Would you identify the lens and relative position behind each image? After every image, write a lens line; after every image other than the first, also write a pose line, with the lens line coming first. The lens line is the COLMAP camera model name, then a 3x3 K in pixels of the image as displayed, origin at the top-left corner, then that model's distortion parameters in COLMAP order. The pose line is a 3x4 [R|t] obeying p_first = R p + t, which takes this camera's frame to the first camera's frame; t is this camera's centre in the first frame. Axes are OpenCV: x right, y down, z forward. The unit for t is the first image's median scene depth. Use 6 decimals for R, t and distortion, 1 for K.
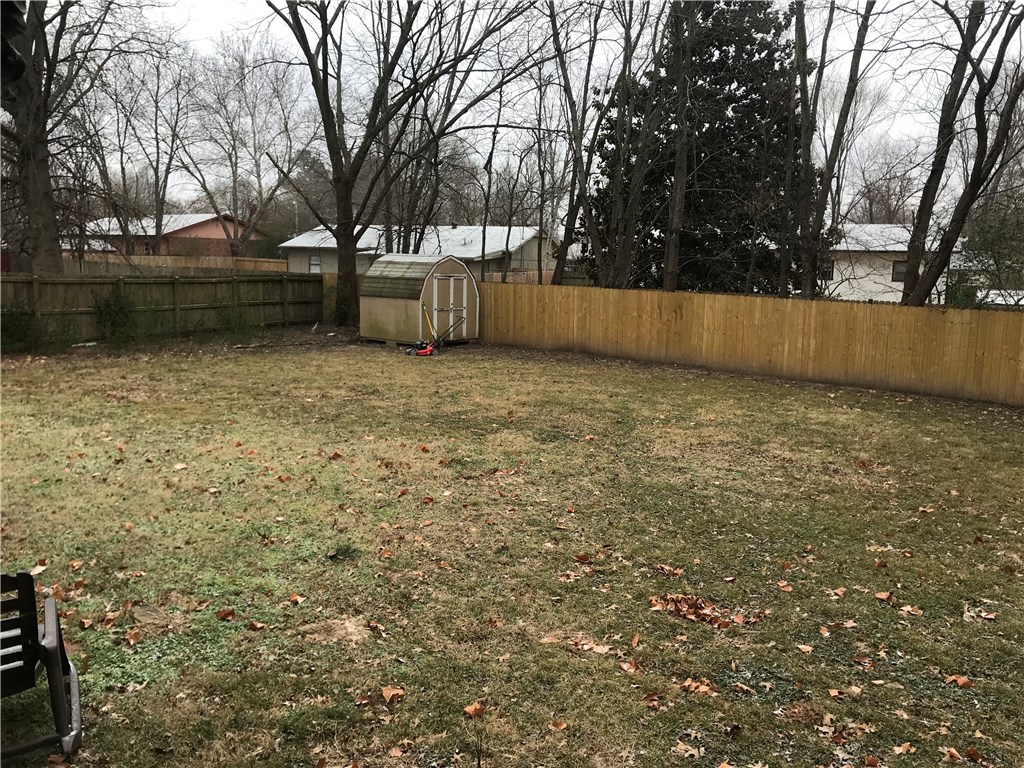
lens RADIAL K [[835.8, 0, 508.2], [0, 835.8, 384.7], [0, 0, 1]] dist [0.047879, -0.055163]
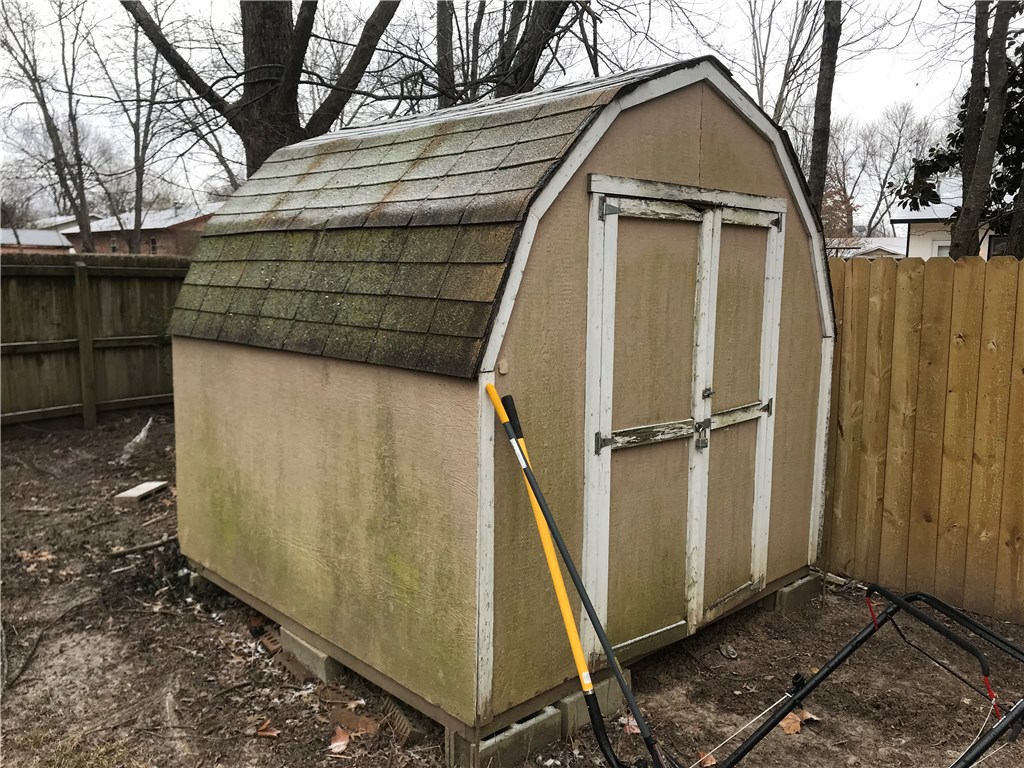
lens RADIAL K [[835.8, 0, 510.0], [0, 835.8, 381.0], [0, 0, 1]] dist [0.047879, -0.055163]
pose [[0.991924, 0.003834, -0.126778, -0.012061], [-0.006304, 0.999798, -0.019090, -0.013930], [0.126679, 0.019736, 0.991747, 0.123266]]
